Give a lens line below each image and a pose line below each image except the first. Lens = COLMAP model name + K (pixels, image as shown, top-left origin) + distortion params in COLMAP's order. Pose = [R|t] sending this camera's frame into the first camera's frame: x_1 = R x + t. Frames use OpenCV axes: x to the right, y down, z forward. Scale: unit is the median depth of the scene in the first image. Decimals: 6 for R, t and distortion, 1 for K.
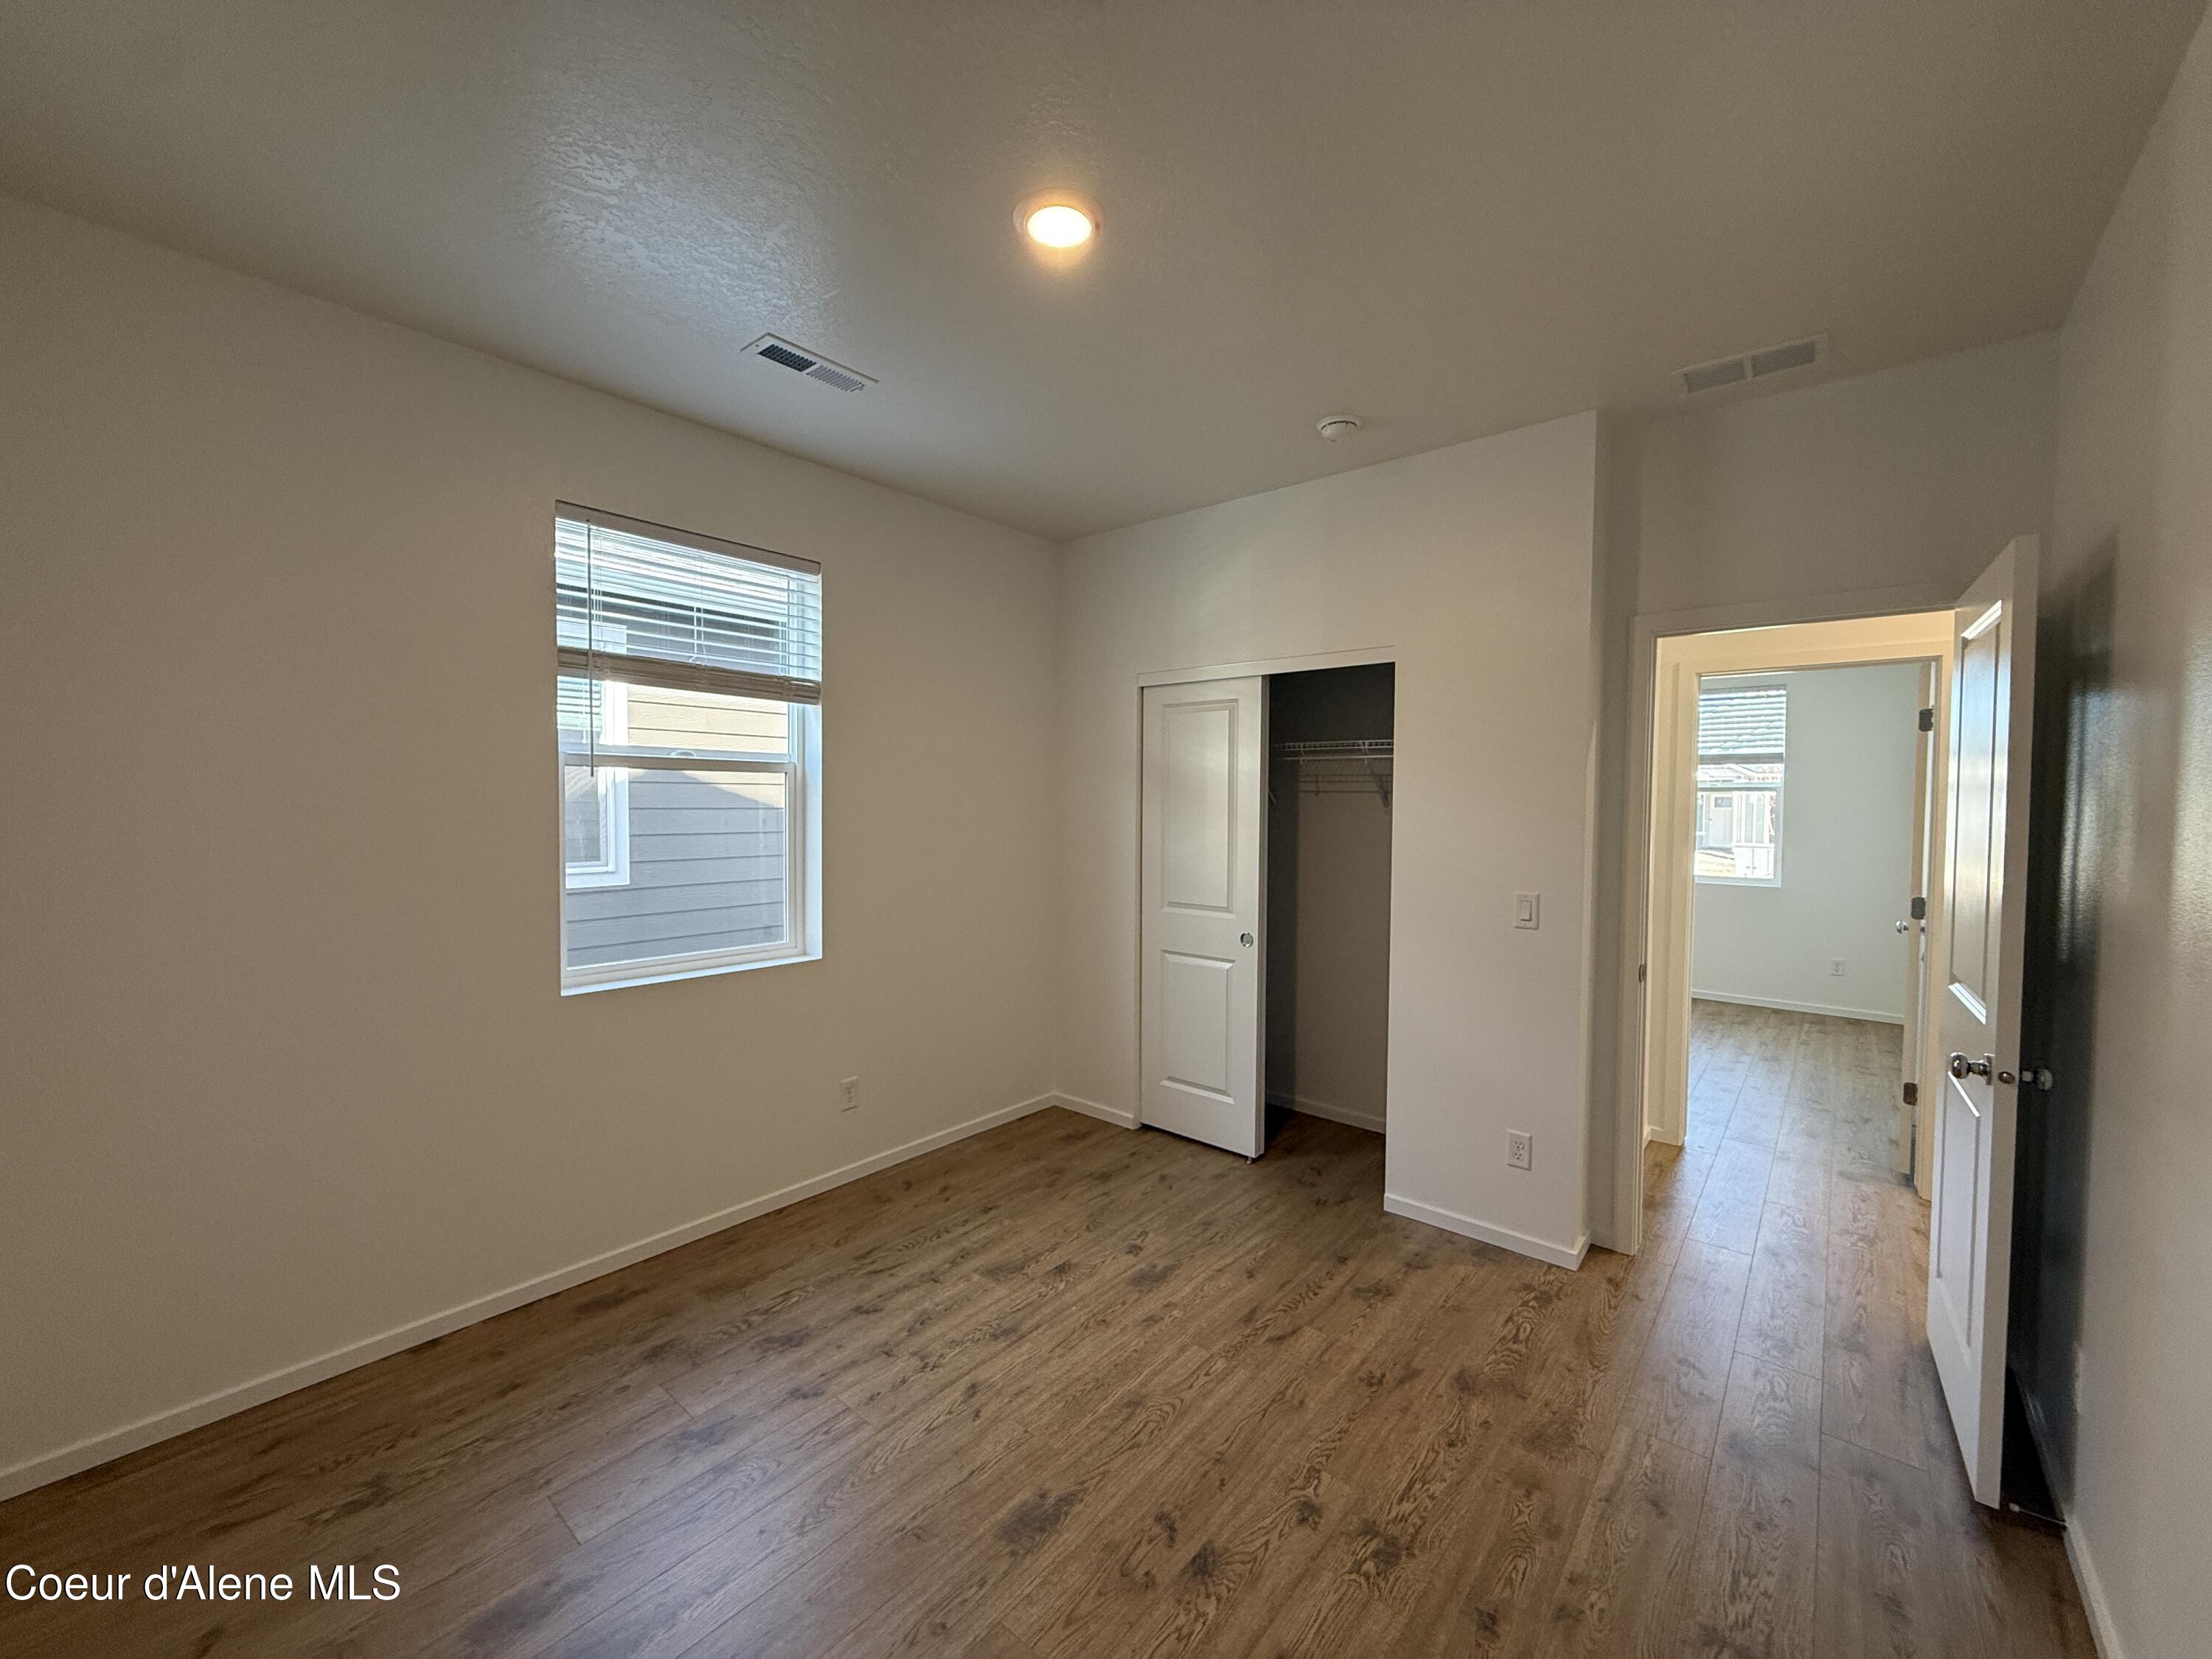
lens RADIAL K [[873.8, 0, 1107.7], [0, 873.8, 831.8], [0, 0, 1]] dist [-0.001394, 0.000580]
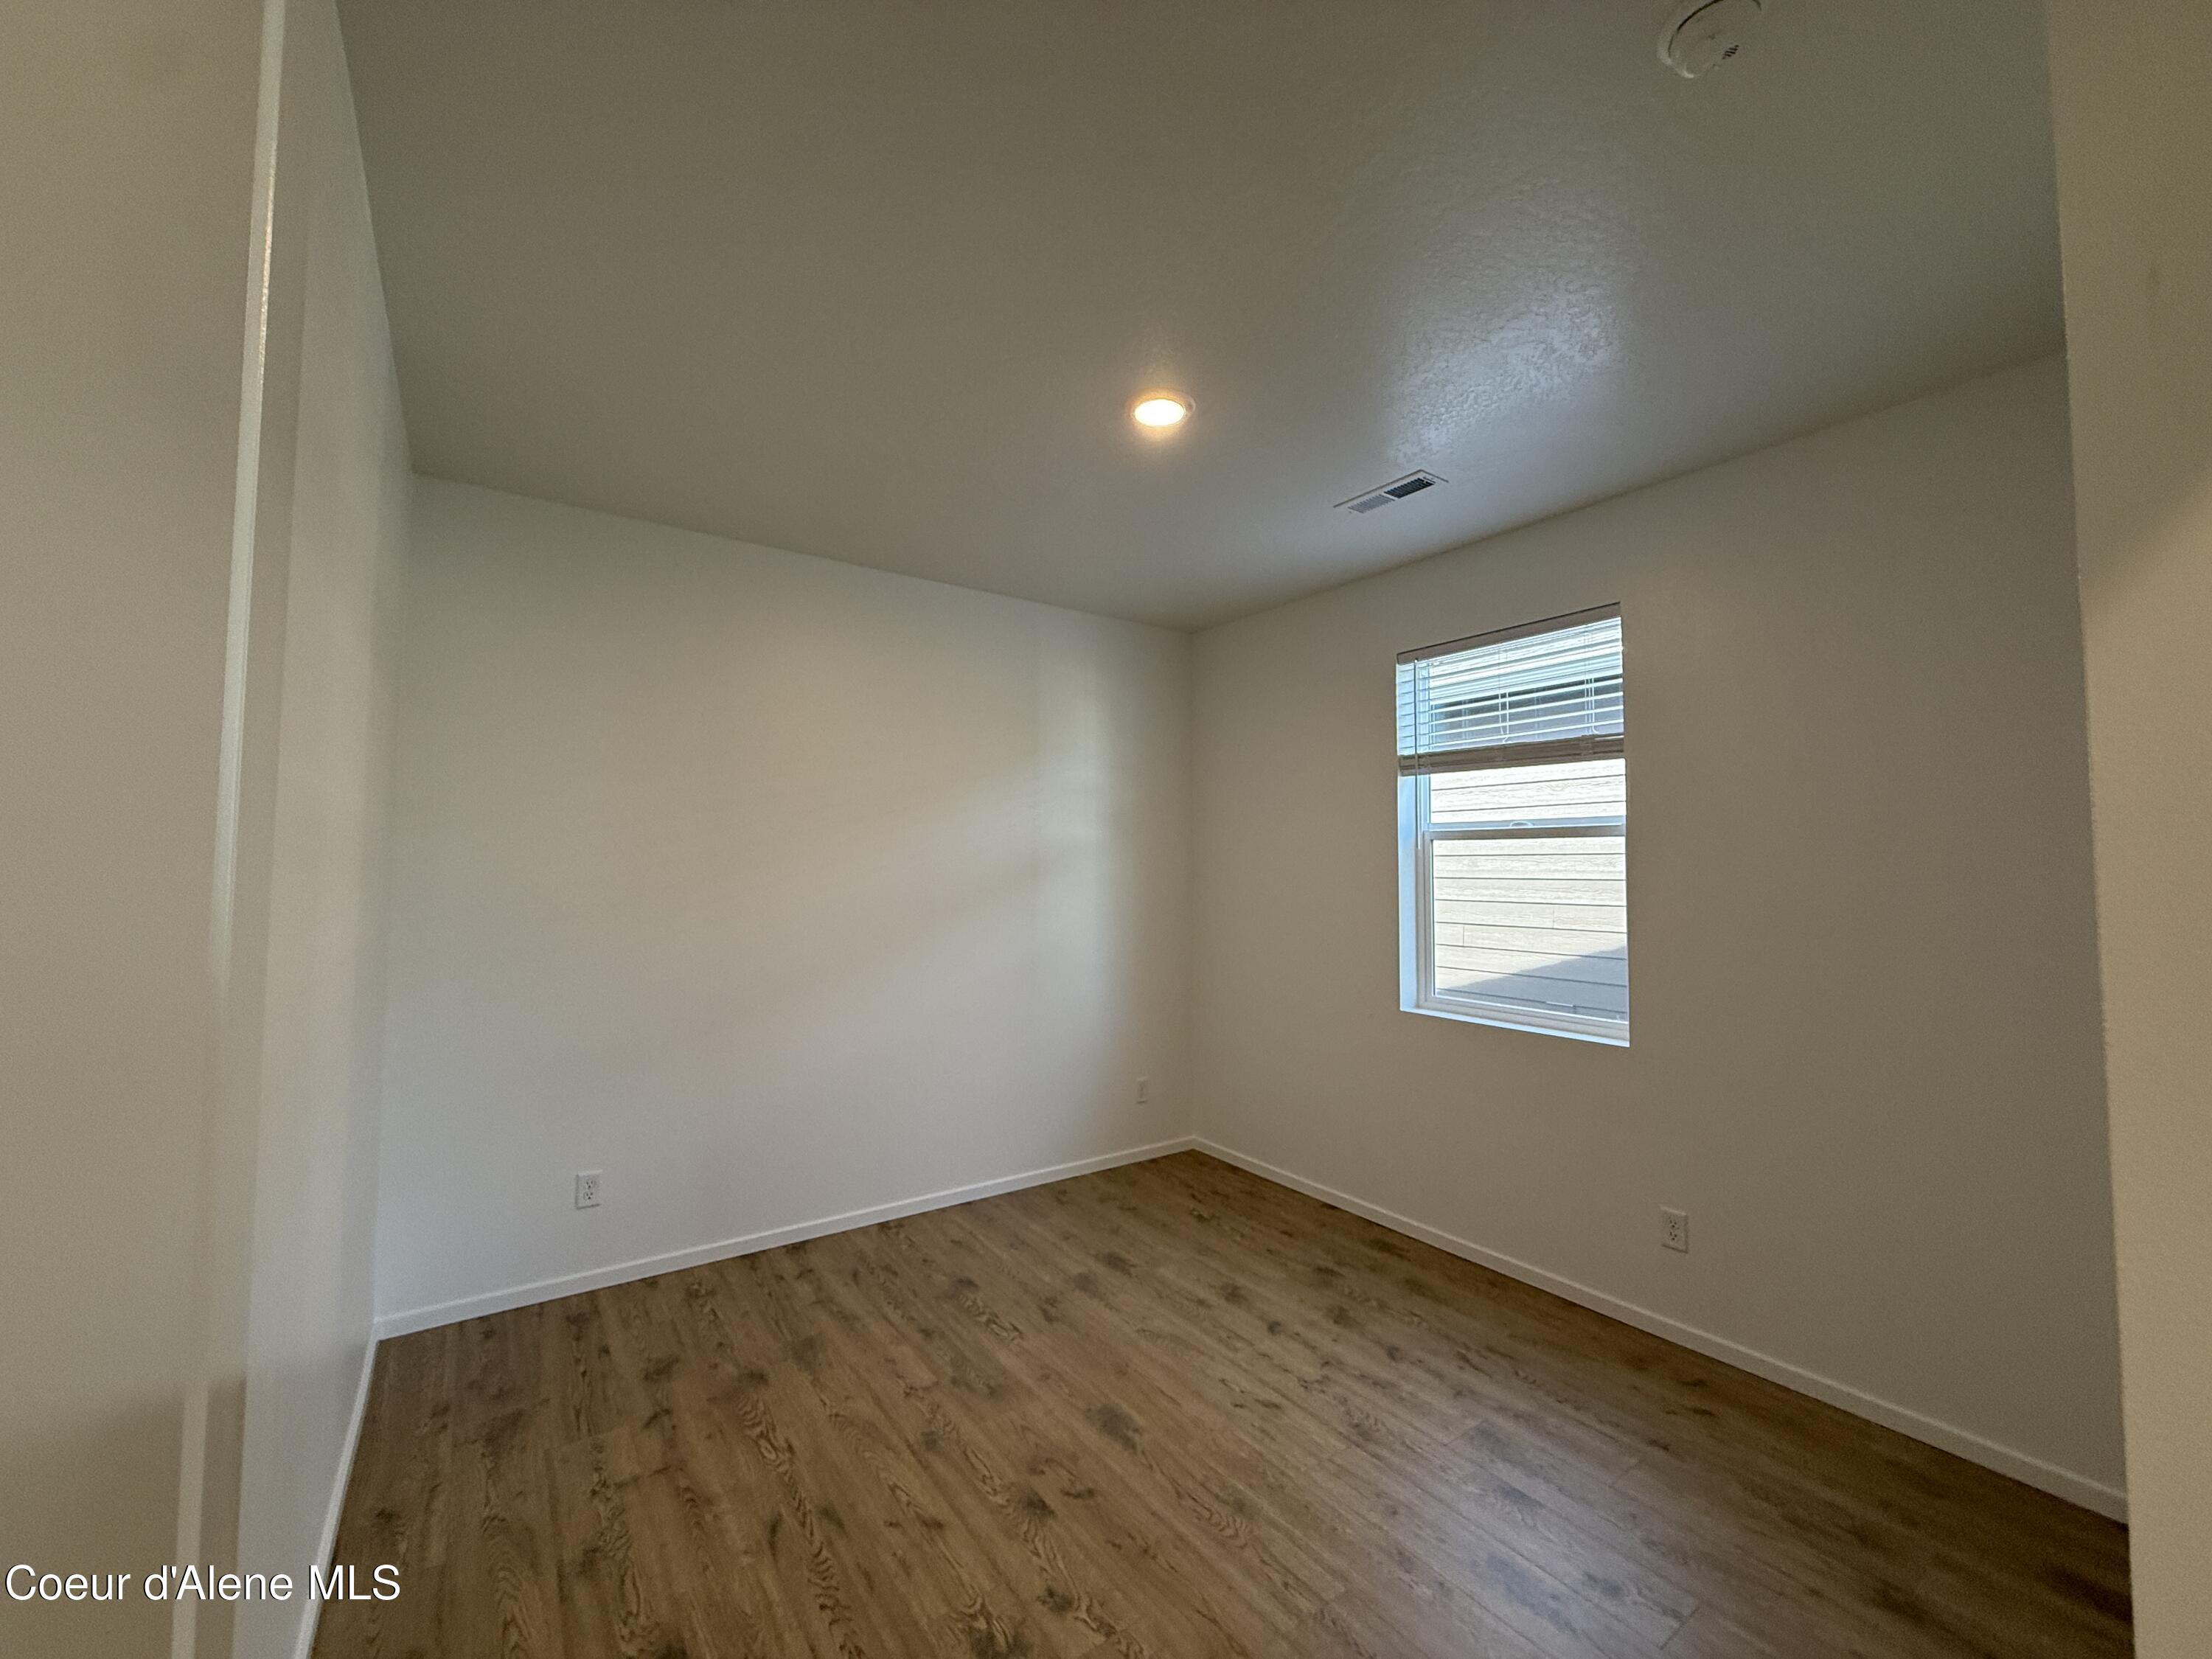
lens RADIAL K [[873.8, 0, 1091.5], [0, 873.8, 828.6], [0, 0, 1]] dist [-0.001394, 0.000580]
pose [[-0.263507, -0.053167, -0.963191, 0.937752], [-0.043729, 0.998112, -0.043131, -0.016031], [0.963666, 0.030754, -0.265334, 1.002284]]
